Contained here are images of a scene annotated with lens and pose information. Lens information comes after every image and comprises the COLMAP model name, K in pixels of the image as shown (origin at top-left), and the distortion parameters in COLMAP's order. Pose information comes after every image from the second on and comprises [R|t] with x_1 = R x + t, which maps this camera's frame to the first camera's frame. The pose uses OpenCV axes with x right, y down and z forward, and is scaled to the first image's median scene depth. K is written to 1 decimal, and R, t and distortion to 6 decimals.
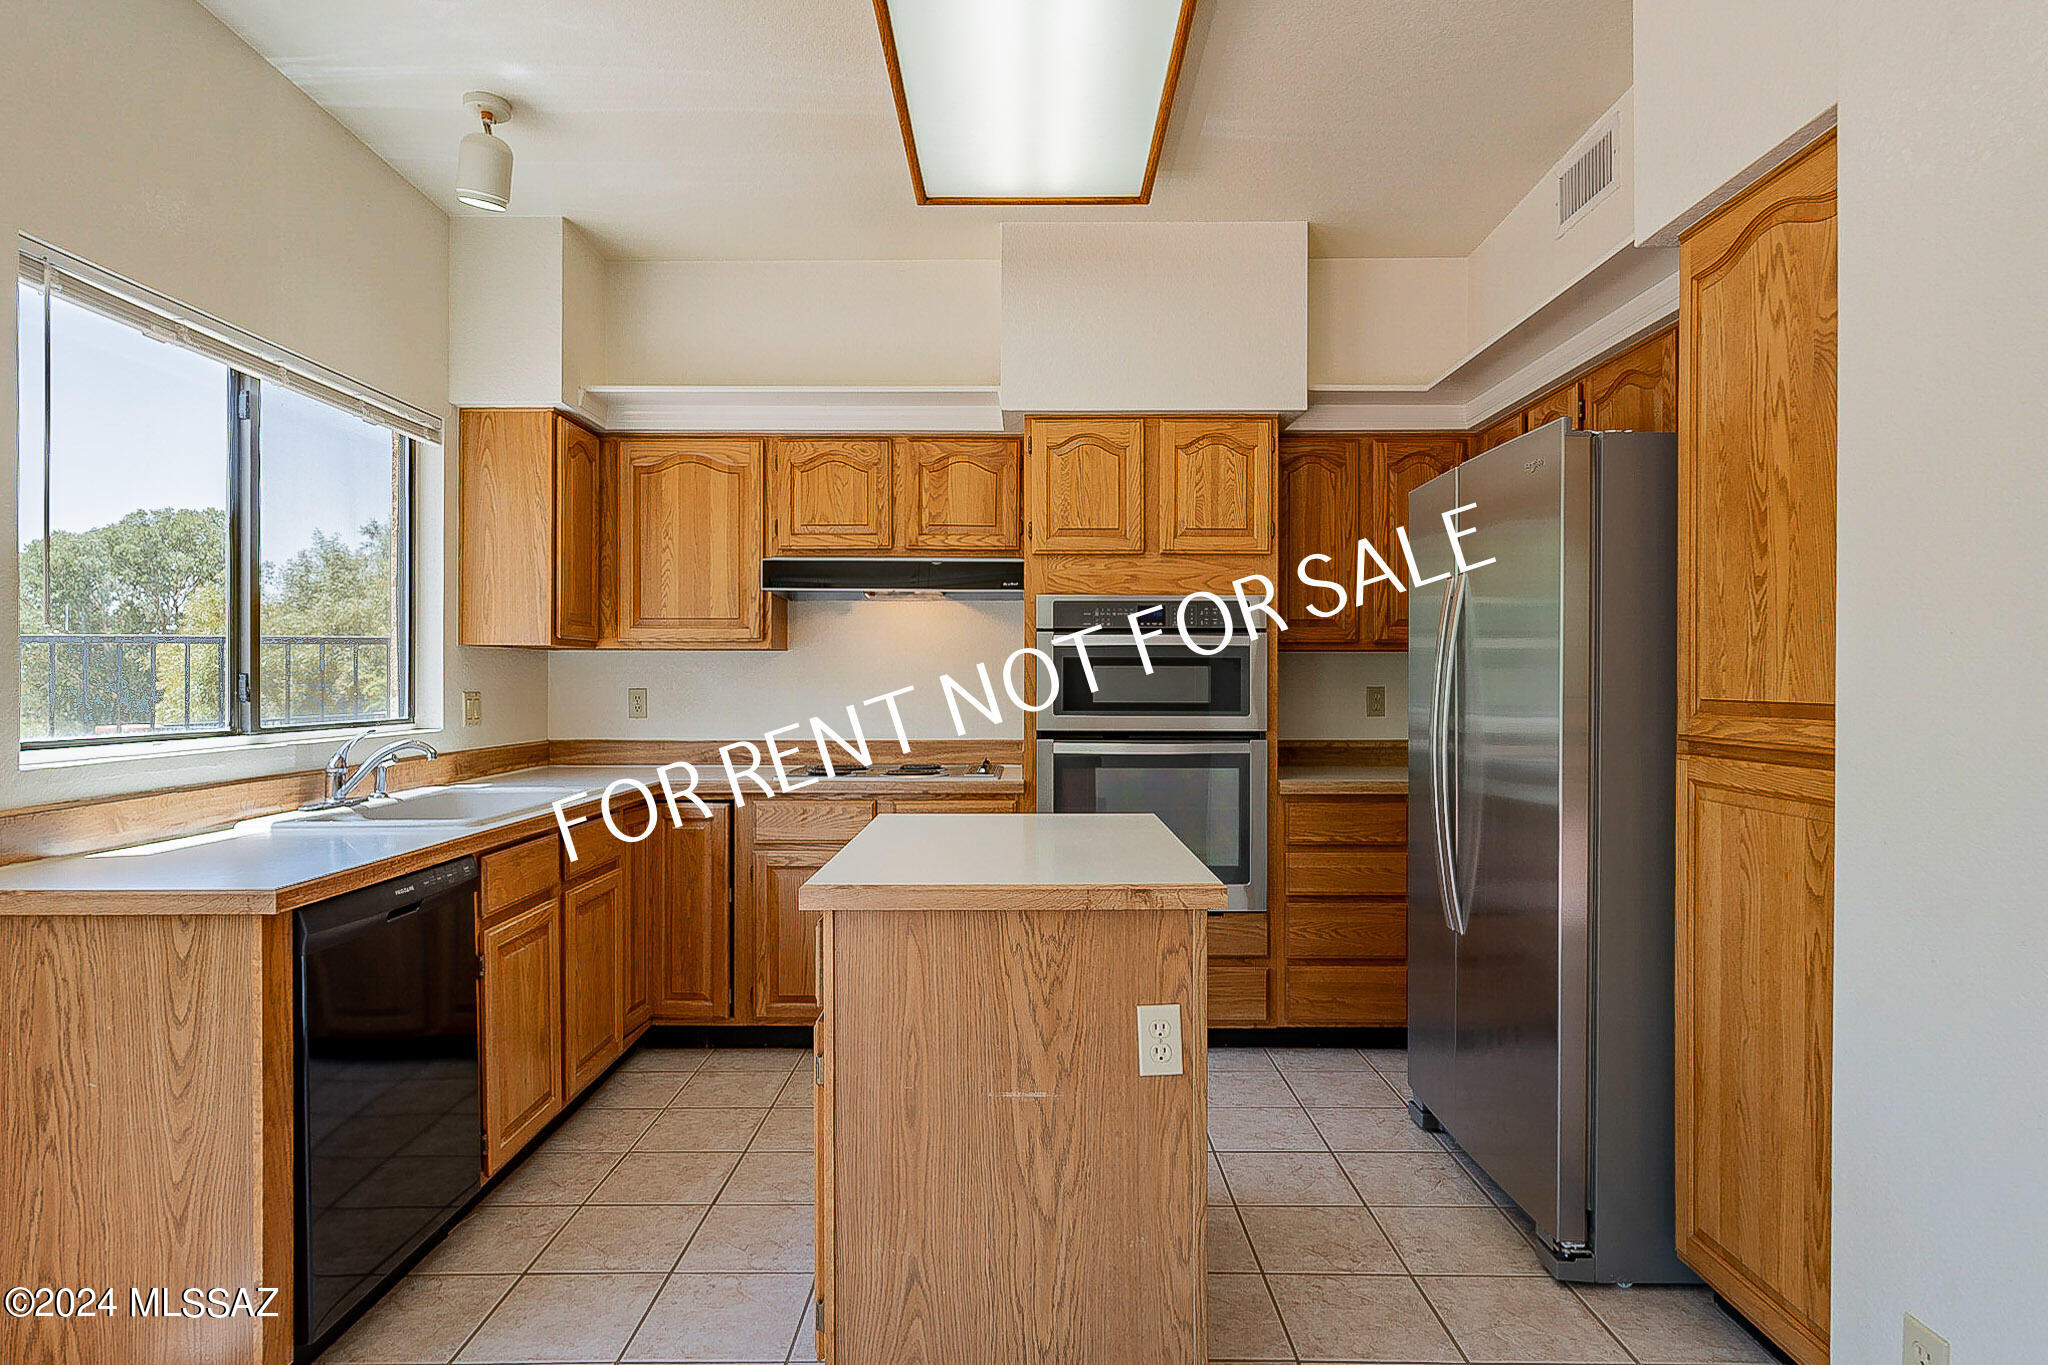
lens RADIAL K [[1125.4, 0, 1013.0], [0, 1125.4, 680.8], [0, 0, 1]] dist [-0.001190, -0.000718]
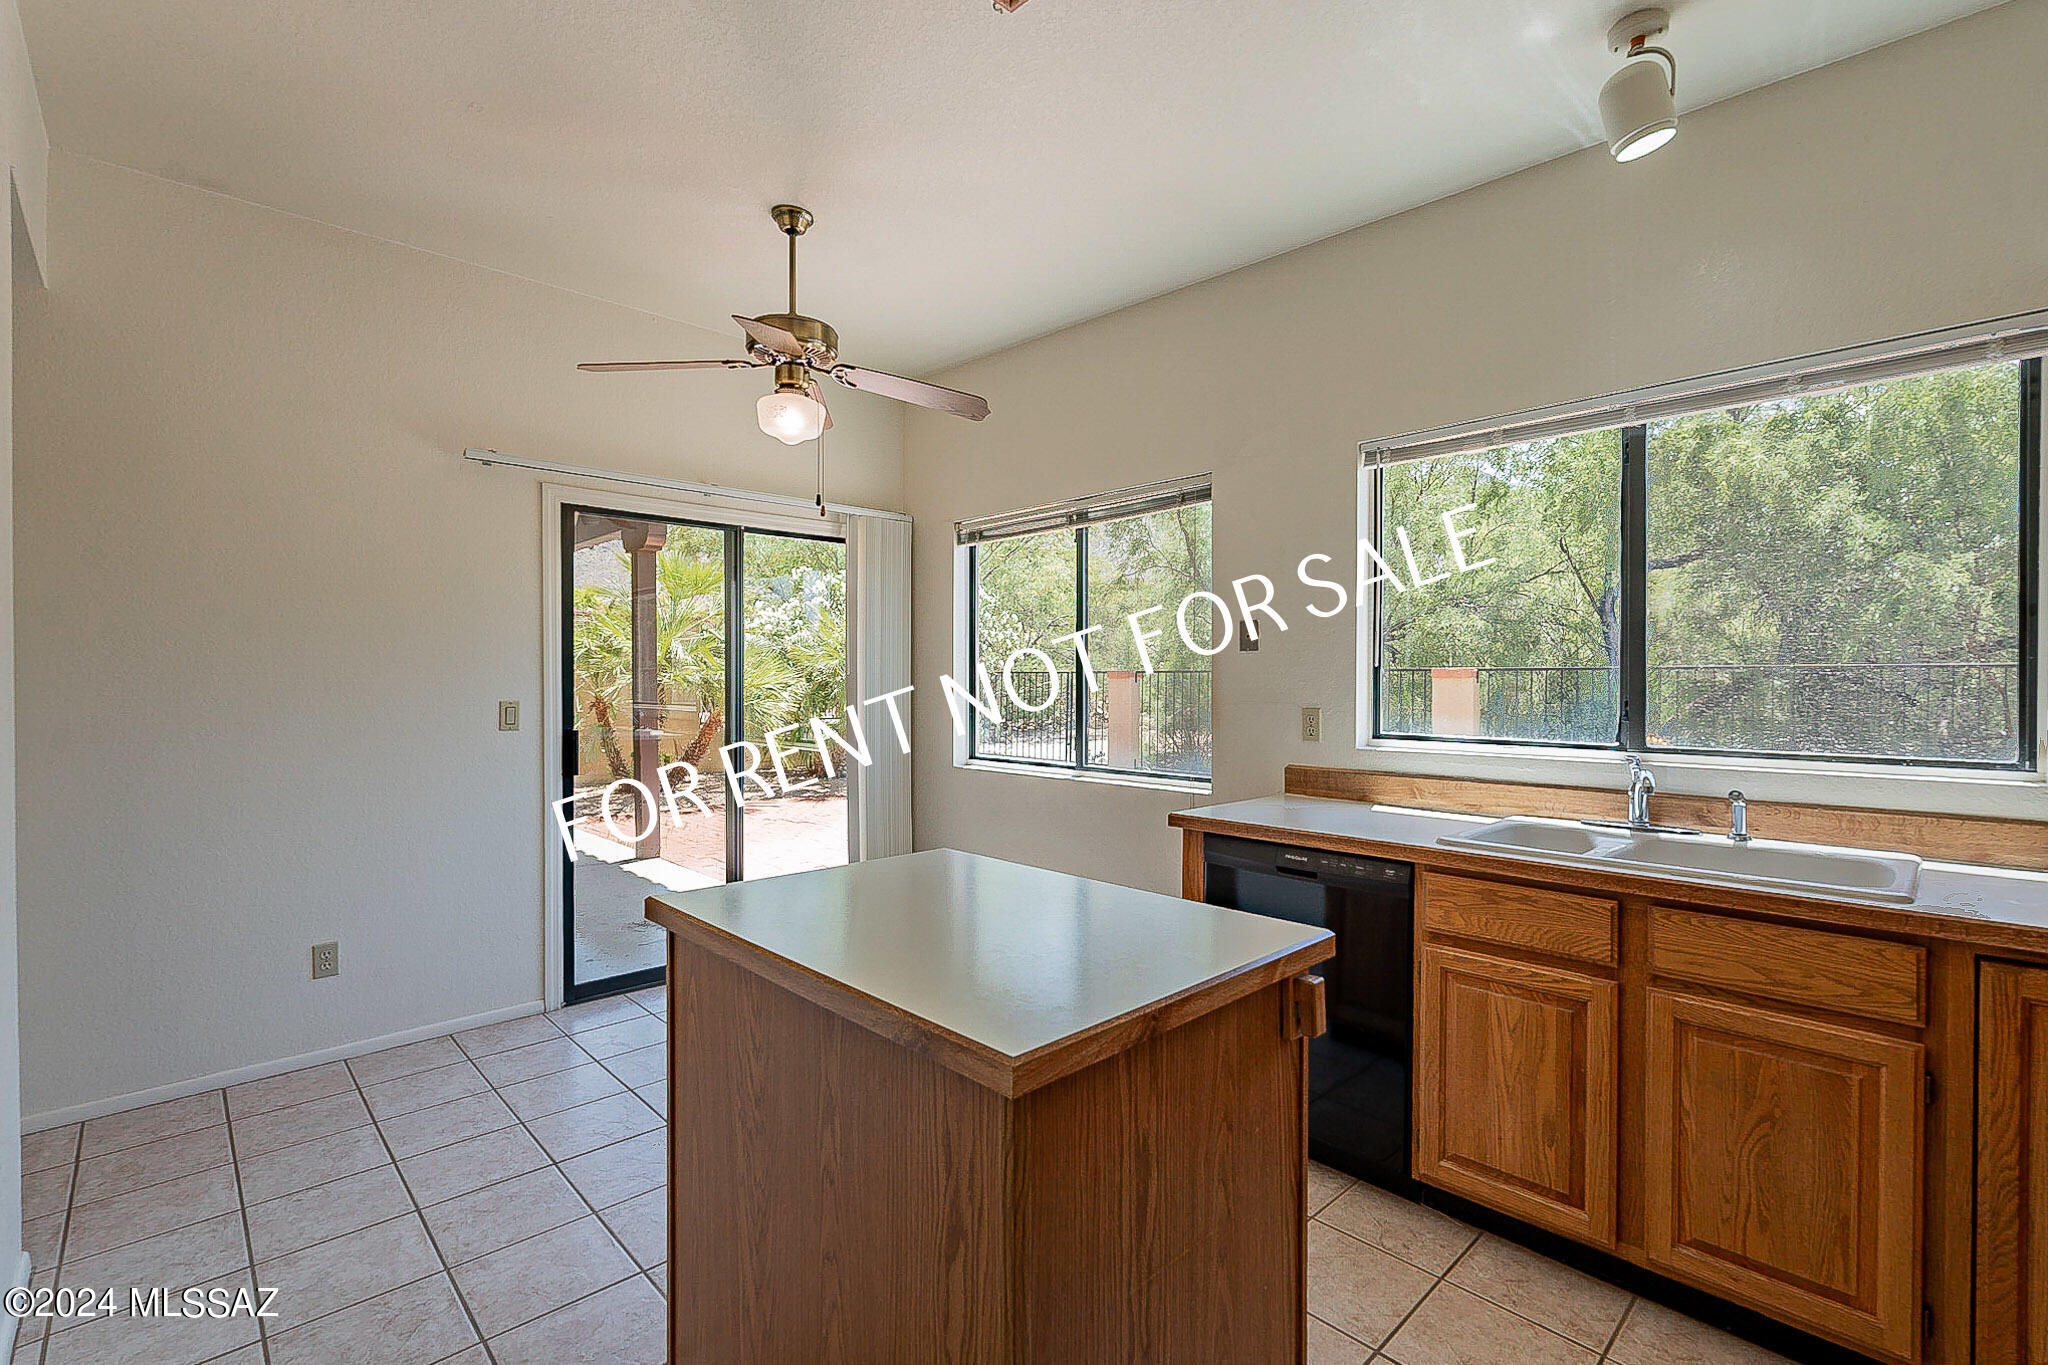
lens RADIAL K [[909.9, 0, 1062.4], [0, 909.9, 686.9], [0, 0, 1]] dist [-0.009889, 0.003281]
pose [[-0.704652, 0.007143, -0.709517, 0.257326], [0.000467, 0.999954, 0.009603, -0.017776], [0.709553, 0.006436, -0.704622, 0.941879]]
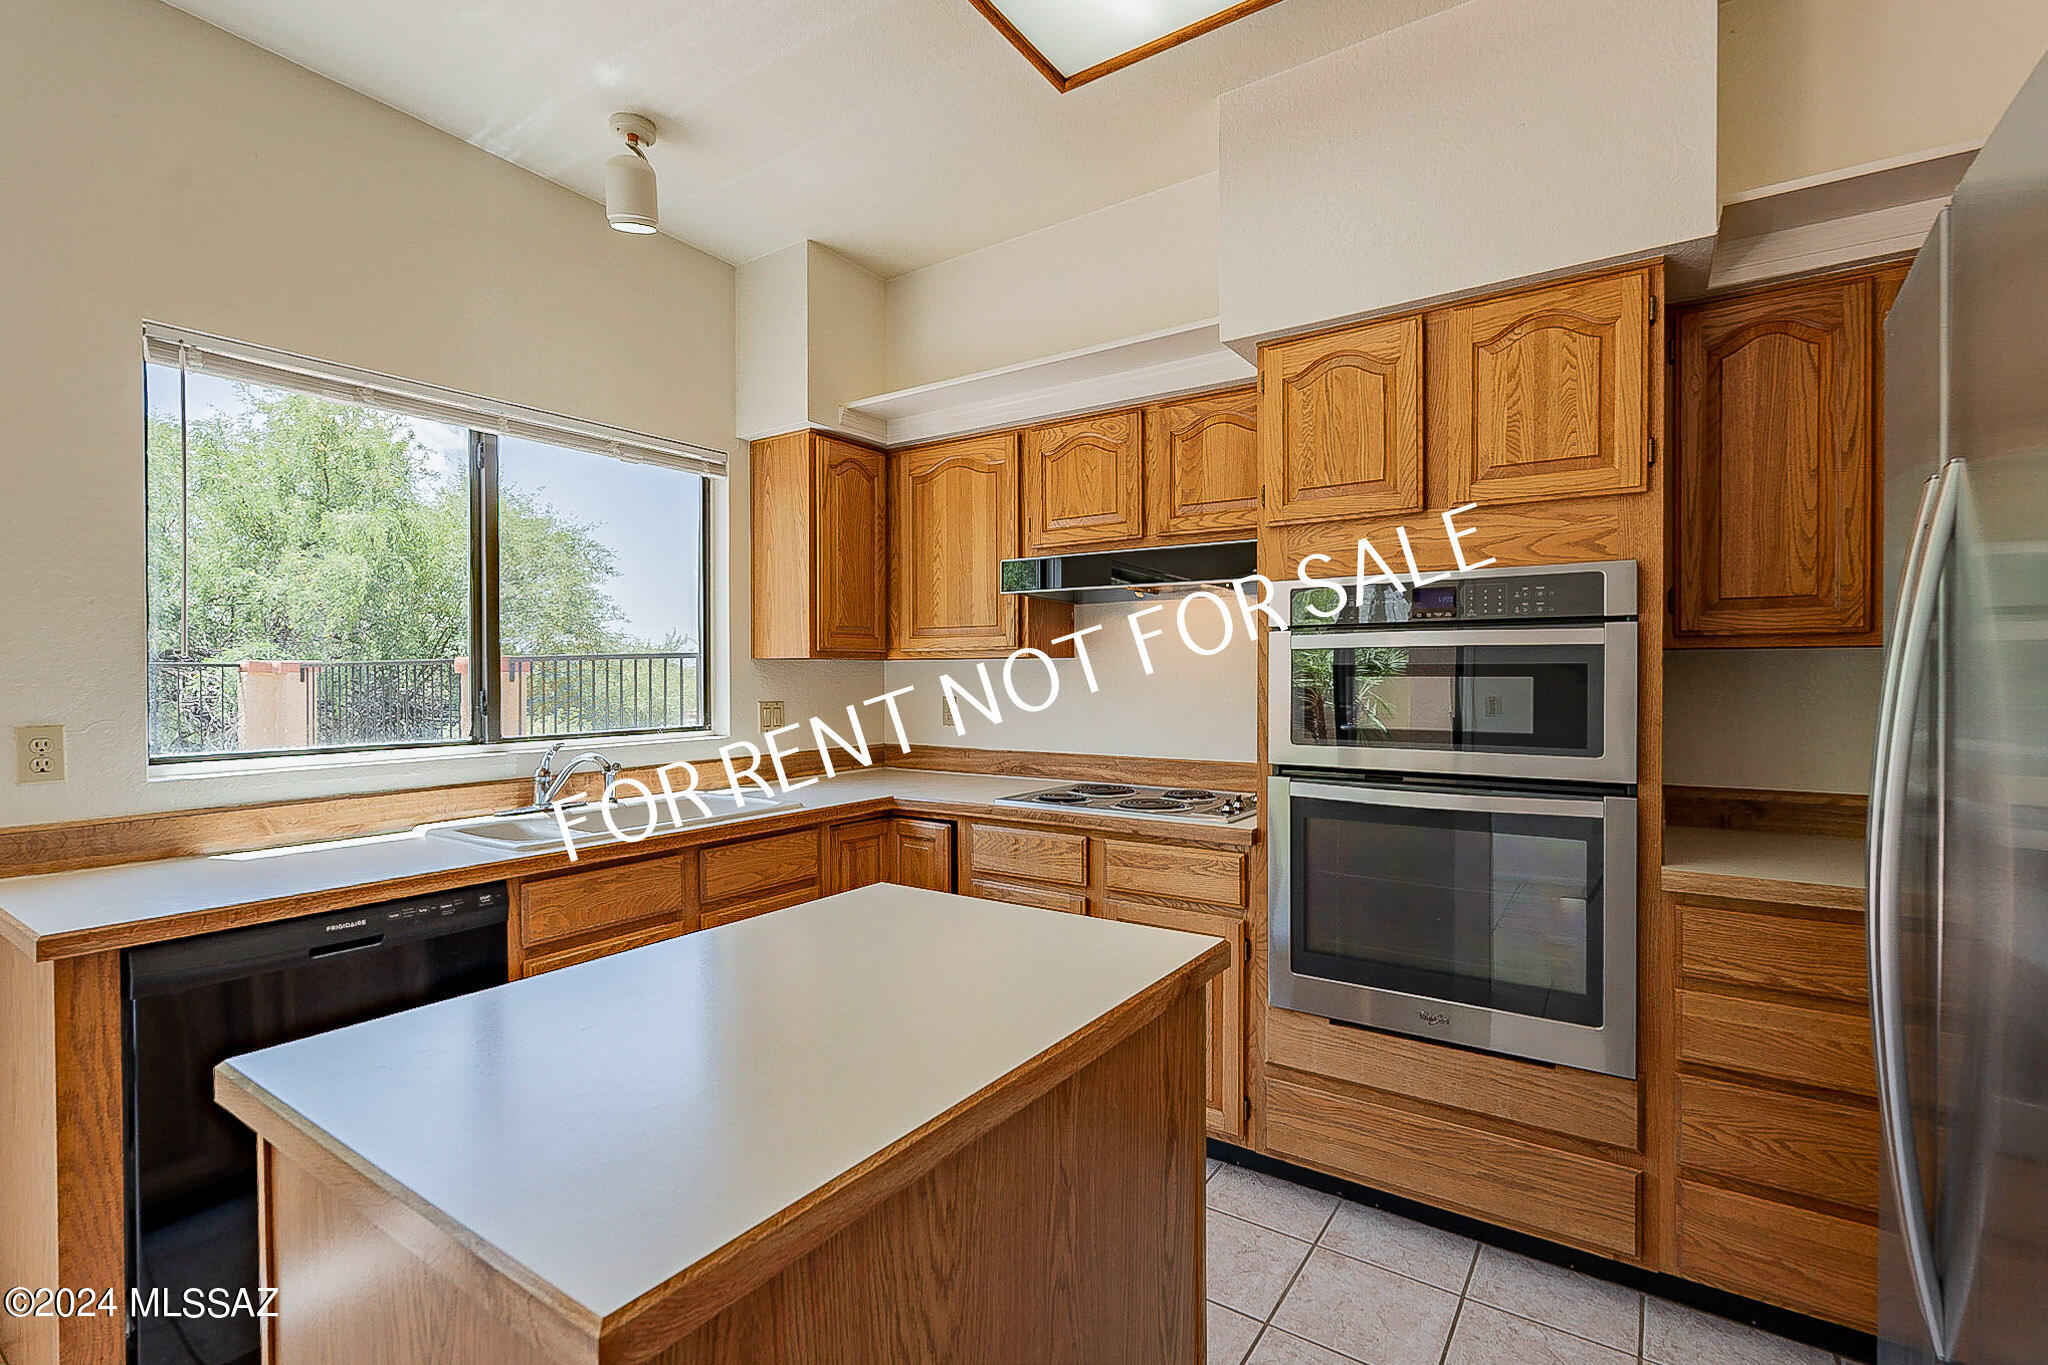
lens RADIAL K [[909.9, 0, 1029.0], [0, 909.9, 679.4], [0, 0, 1]] dist [-0.009889, 0.003281]
pose [[0.833186, 0.000185, -0.552993, 0.222280], [0.004189, 0.999969, 0.006646, -0.016187], [0.552977, -0.007854, 0.833160, 0.411153]]
